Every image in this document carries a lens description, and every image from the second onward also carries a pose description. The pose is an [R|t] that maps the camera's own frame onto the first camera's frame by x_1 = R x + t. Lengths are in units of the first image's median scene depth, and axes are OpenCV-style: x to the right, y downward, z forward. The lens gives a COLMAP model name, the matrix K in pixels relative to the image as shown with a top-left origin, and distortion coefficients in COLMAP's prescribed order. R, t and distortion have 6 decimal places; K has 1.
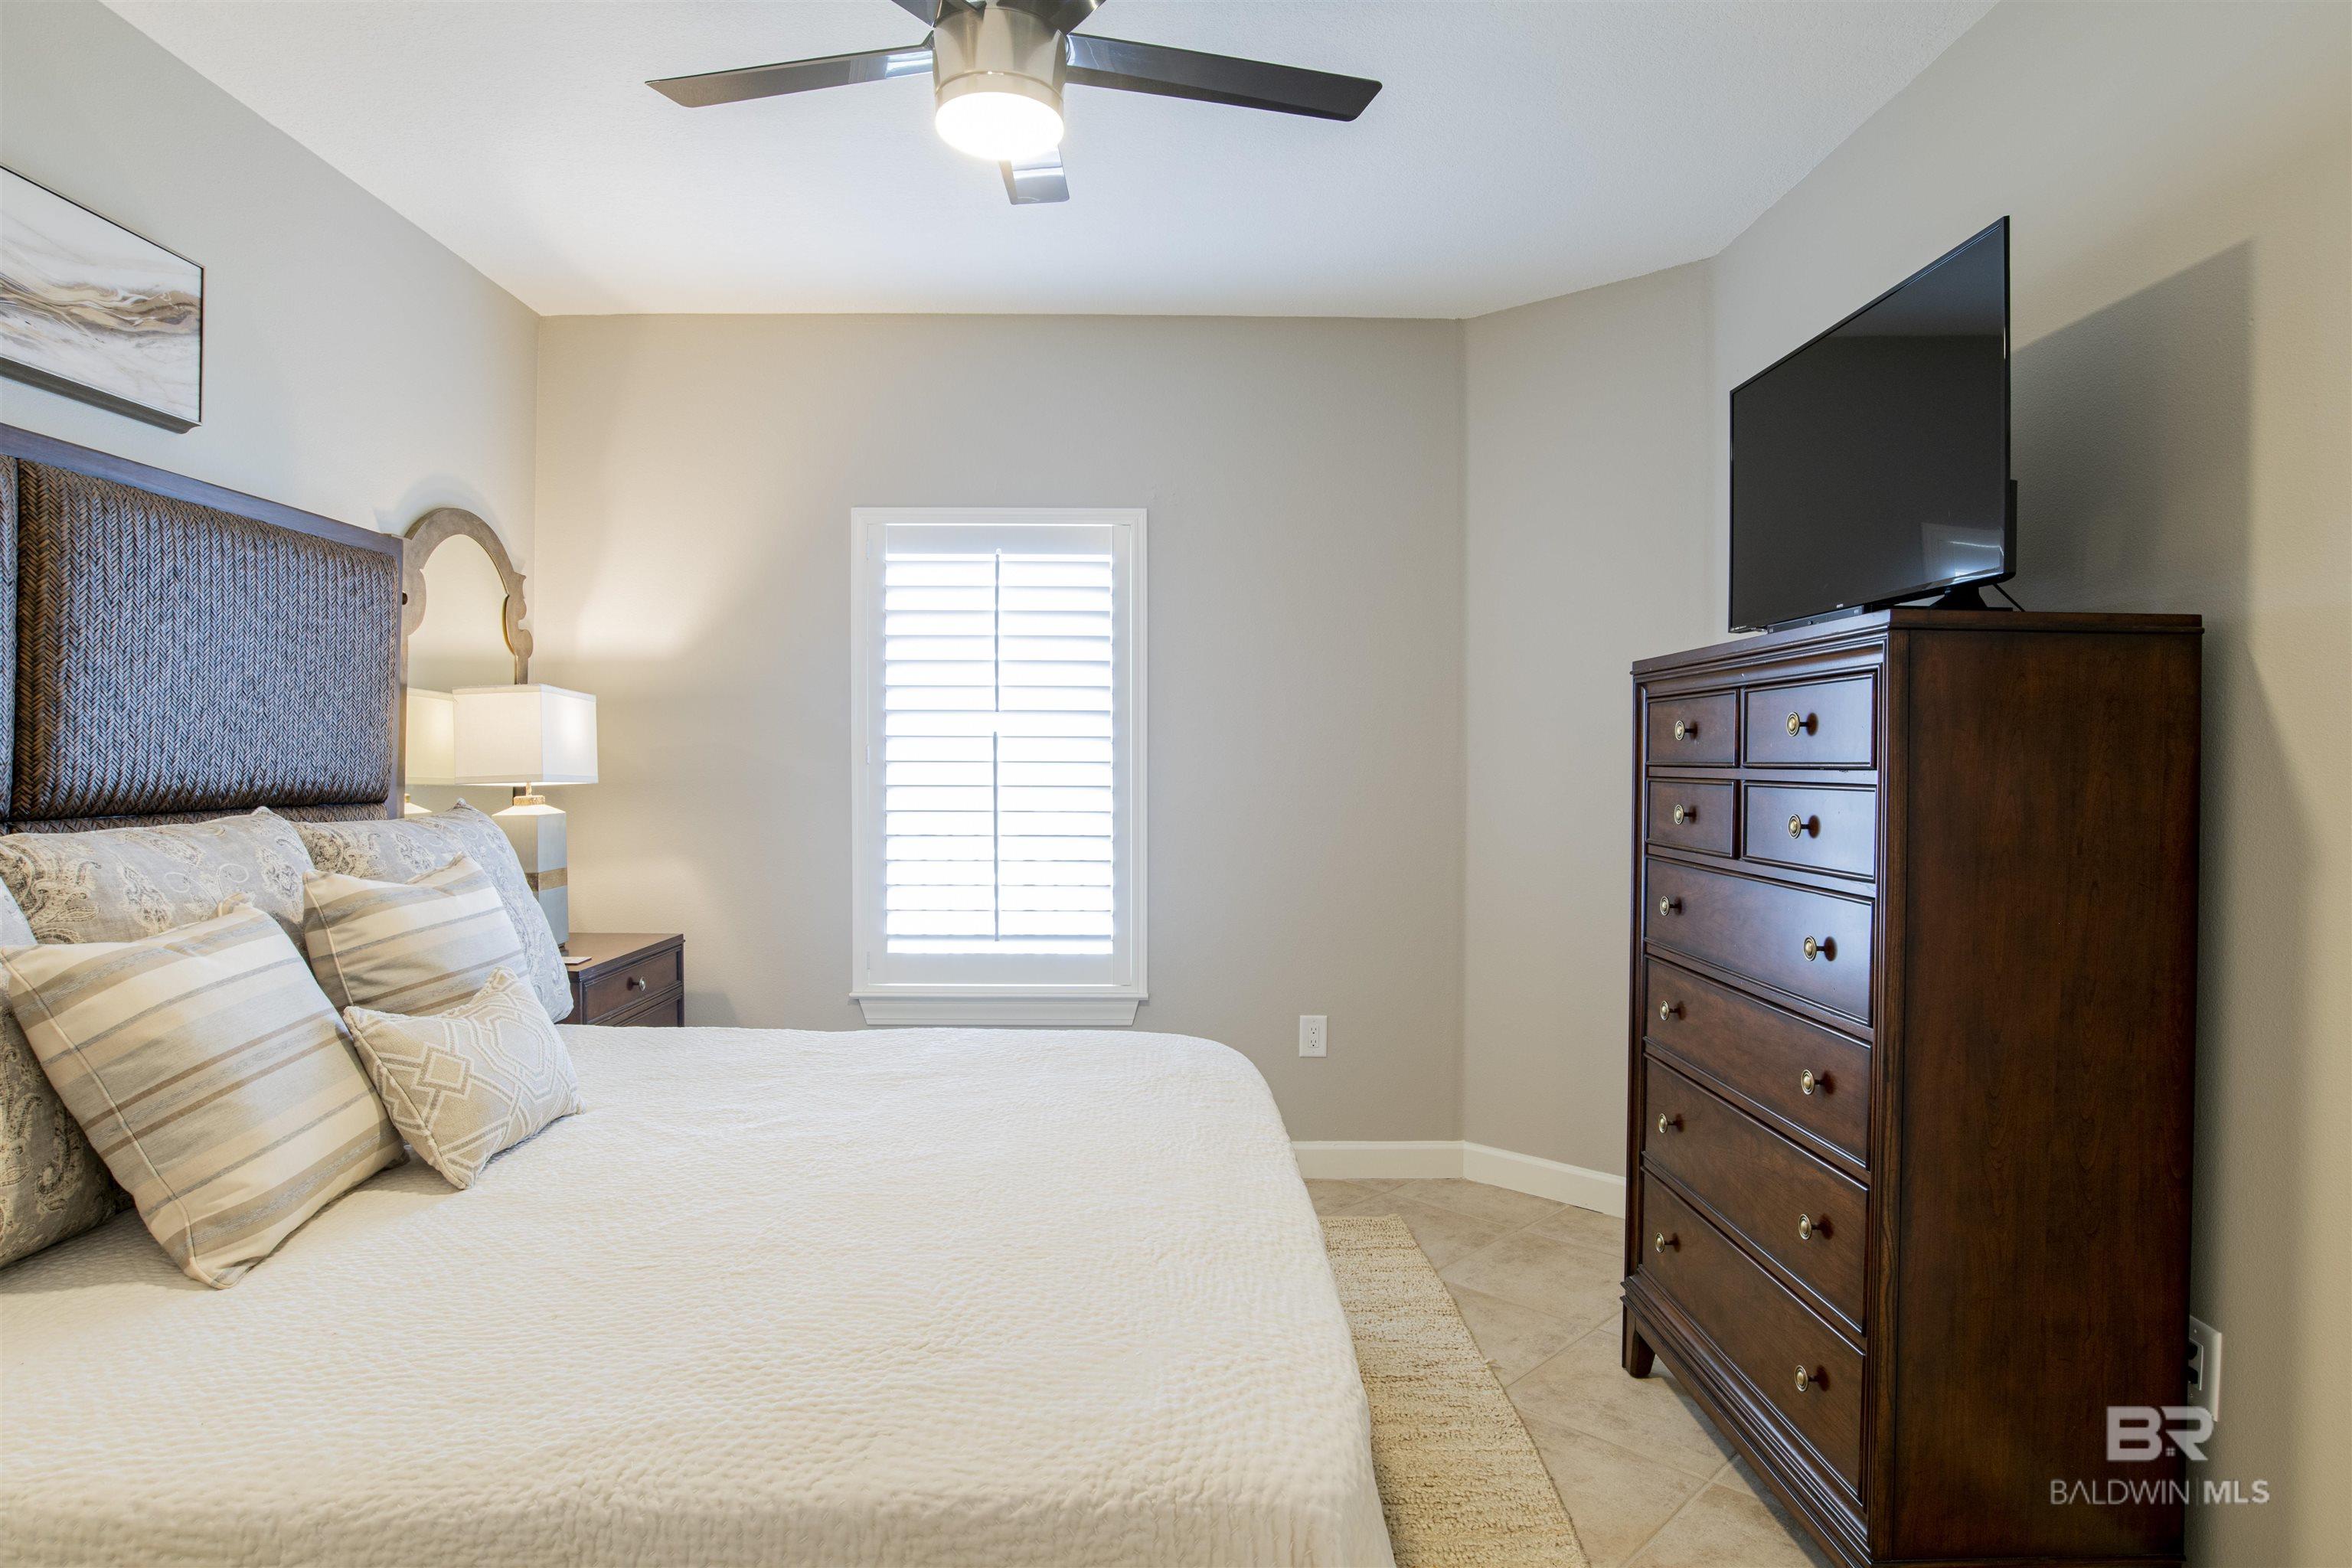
lens RADIAL K [[1315.8, 0, 1182.2], [0, 1315.8, 769.0], [0, 0, 1]] dist [-0.059001, 0.026761]
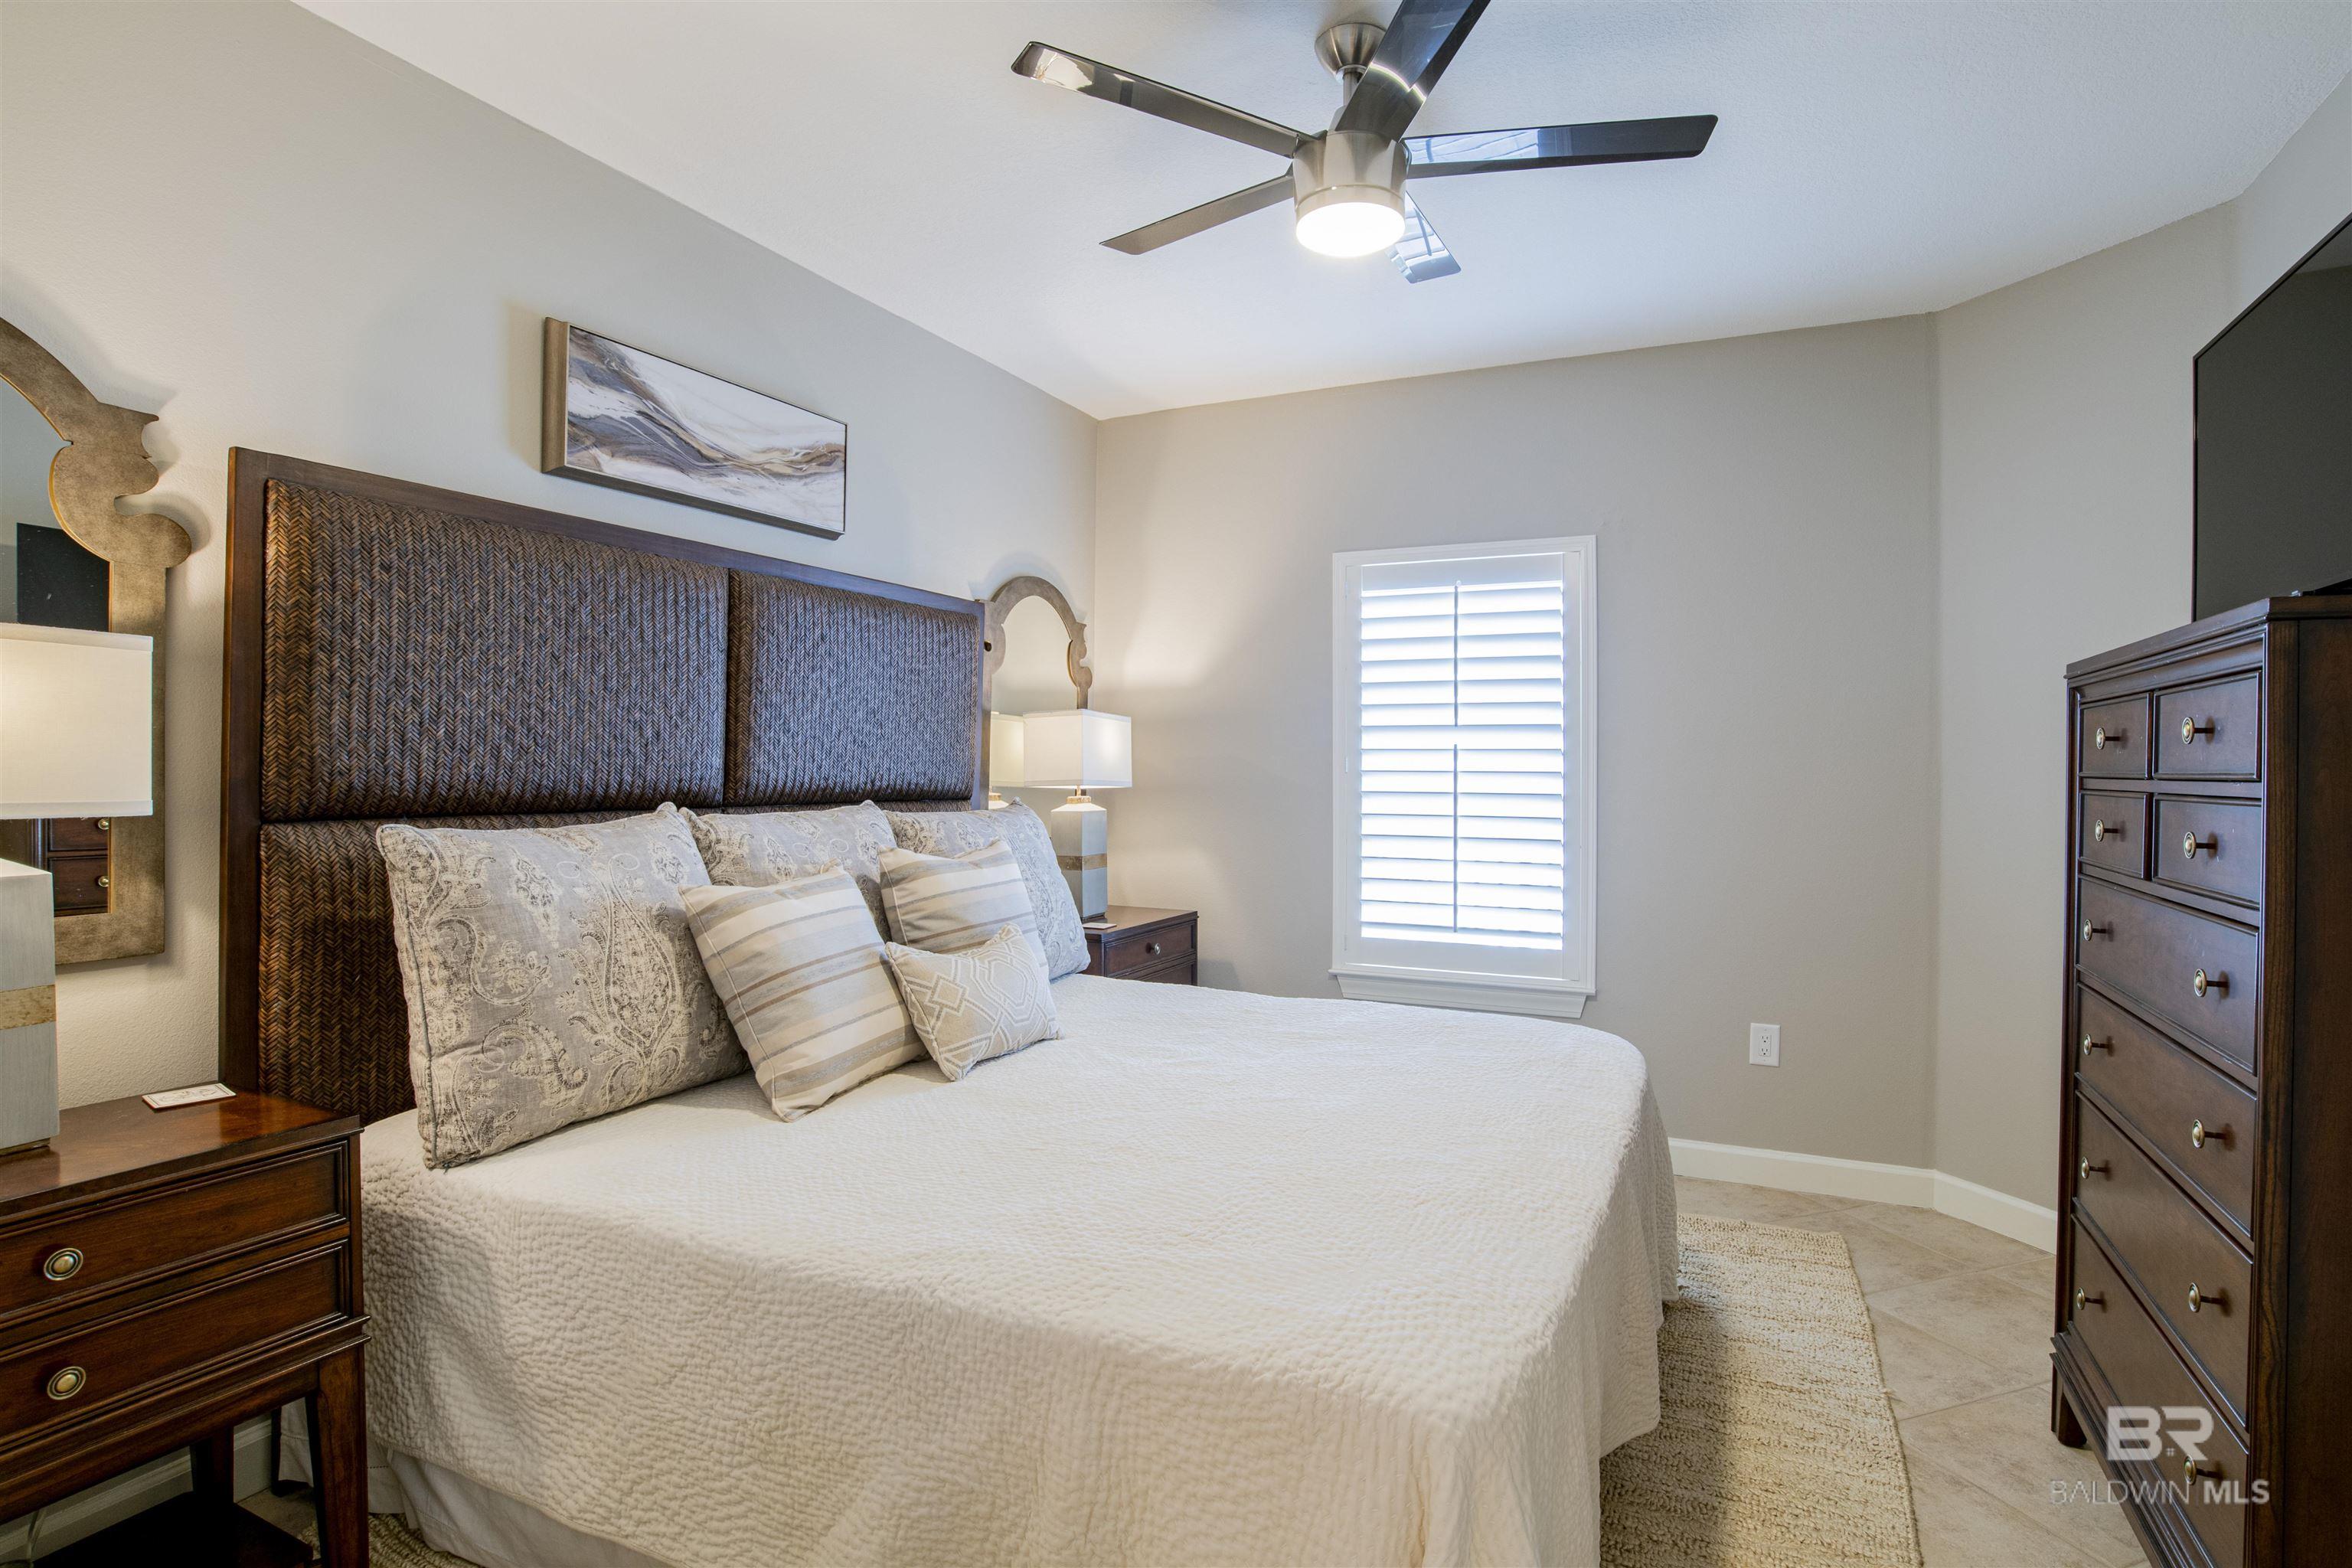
lens RADIAL K [[1200.1, 0, 1184.7], [0, 1200.1, 767.2], [0, 0, 1]] dist [-0.068407, 0.027704]
pose [[0.892707, 0.002290, -0.450632, 0.190090], [-0.006754, 0.999943, -0.008297, 0.001769], [0.450588, 0.010451, 0.892671, -0.017396]]
